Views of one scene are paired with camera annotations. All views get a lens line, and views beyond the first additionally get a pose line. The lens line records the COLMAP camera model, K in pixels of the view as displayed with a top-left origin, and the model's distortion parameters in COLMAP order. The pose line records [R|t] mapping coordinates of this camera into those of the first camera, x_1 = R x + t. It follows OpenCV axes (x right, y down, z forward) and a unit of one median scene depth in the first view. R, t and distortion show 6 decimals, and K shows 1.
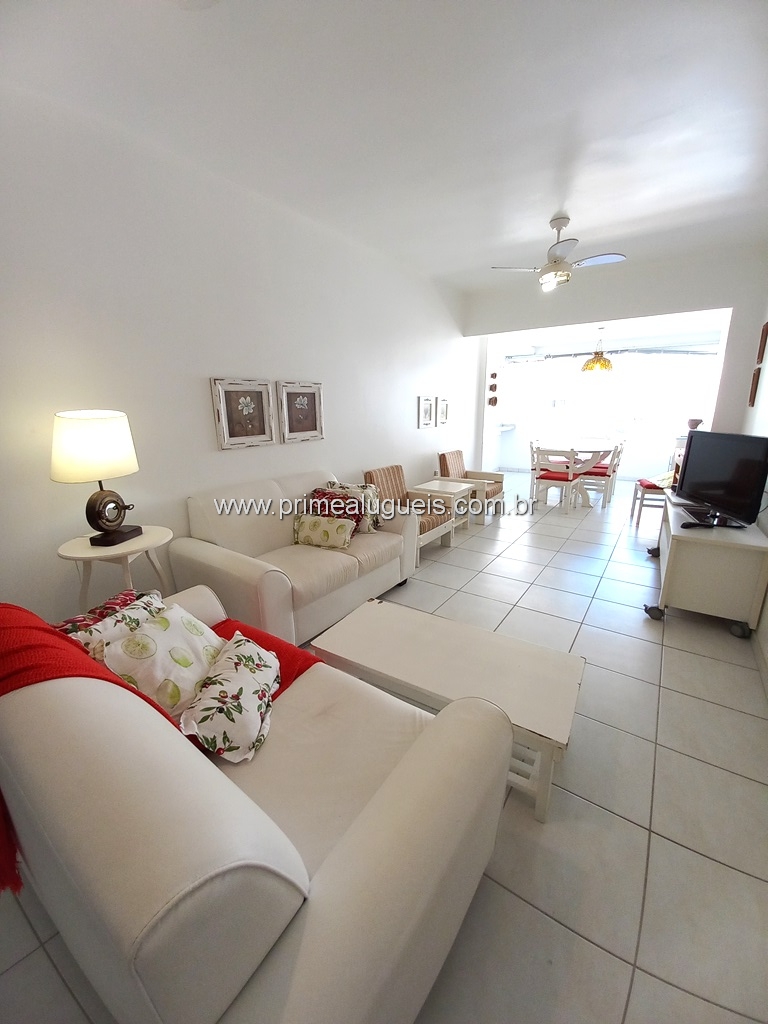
lens RADIAL K [[407.7, 0, 383.1], [0, 407.7, 513.0], [0, 0, 1]] dist [0.002143, -0.000103]
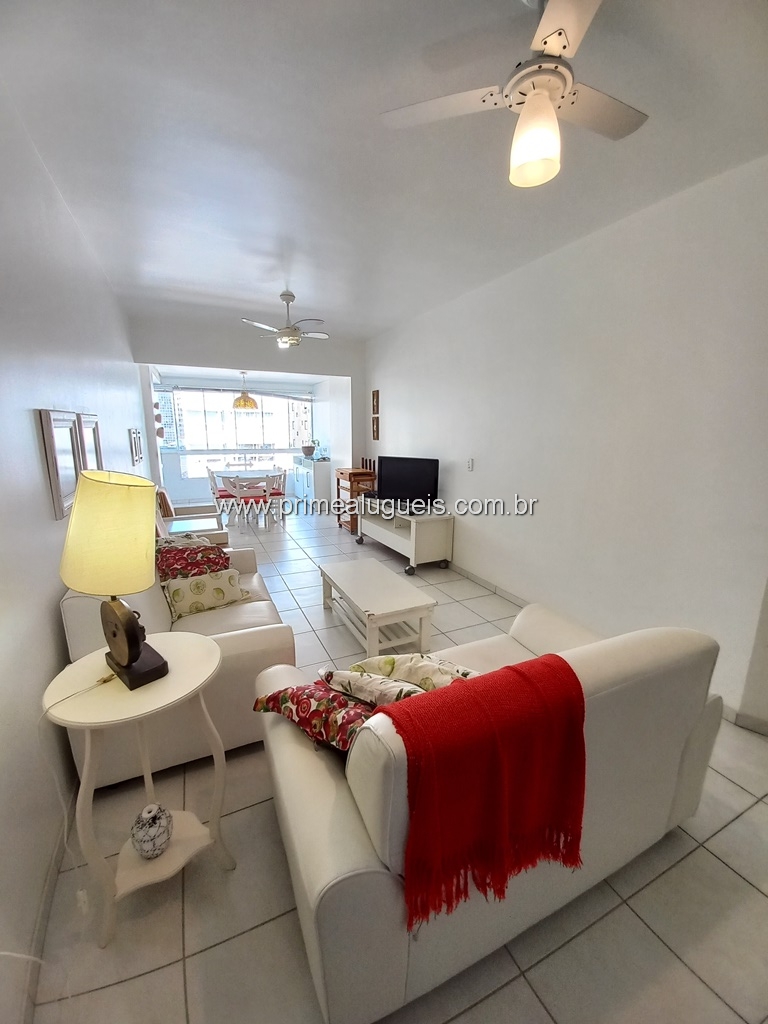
lens RADIAL K [[407.7, 0, 387.6], [0, 407.7, 513.4], [0, 0, 1]] dist [0.002143, -0.000103]
pose [[0.497919, -0.163222, 0.851725, -0.573297], [0.210059, 0.975581, 0.064157, -0.078176], [-0.841399, 0.146967, 0.520047, 0.179365]]
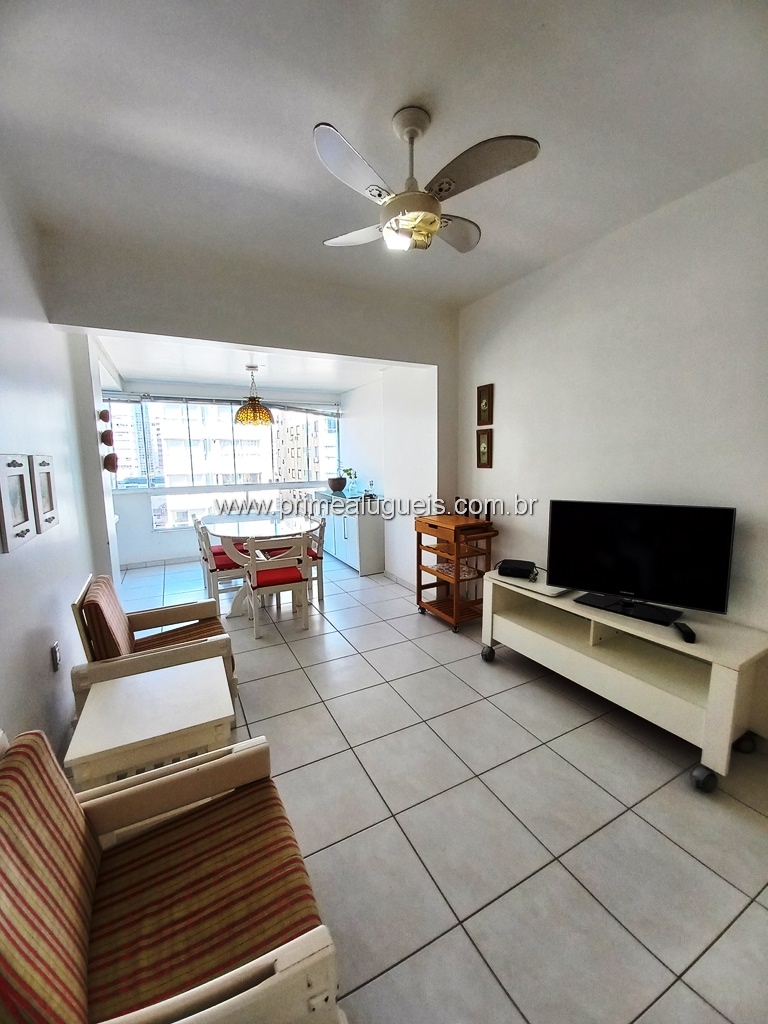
lens RADIAL K [[407.7, 0, 391.9], [0, 407.7, 508.9], [0, 0, 1]] dist [0.002143, -0.000103]
pose [[0.451237, -0.113295, 0.885183, -0.076299], [0.236808, 0.971550, 0.003632, -0.249436], [-0.860411, 0.207980, 0.465228, 0.858248]]
